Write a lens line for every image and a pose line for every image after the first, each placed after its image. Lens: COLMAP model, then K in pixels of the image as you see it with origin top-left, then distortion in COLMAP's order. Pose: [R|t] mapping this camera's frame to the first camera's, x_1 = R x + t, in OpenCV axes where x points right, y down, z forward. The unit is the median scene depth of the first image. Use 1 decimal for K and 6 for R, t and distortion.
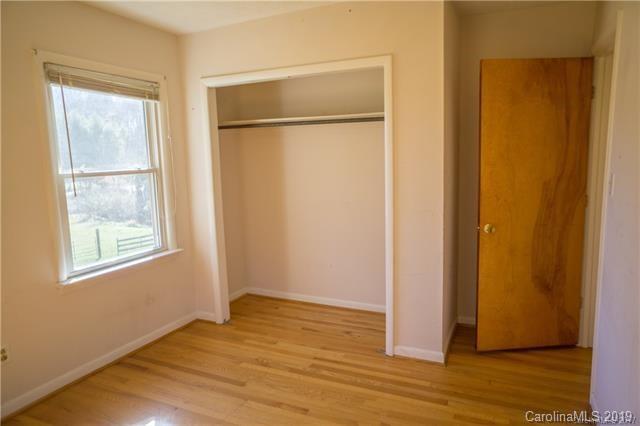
lens RADIAL K [[442.5, 0, 323.6], [0, 442.5, 214.7], [0, 0, 1]] dist [-0.046503, 0.082068]
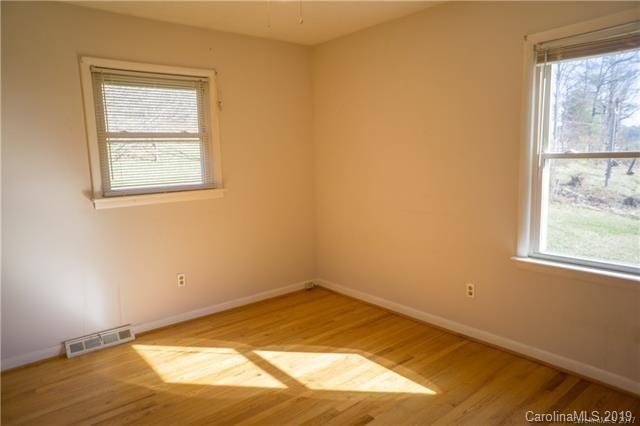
lens RADIAL K [[442.5, 0, 323.6], [0, 442.5, 214.7], [0, 0, 1]] dist [-0.046503, 0.082068]
pose [[-0.457200, 0.164639, -0.873992, 0.499408], [-0.076062, 0.971877, 0.222868, -0.135799], [0.886105, 0.168373, -0.431820, 0.964838]]
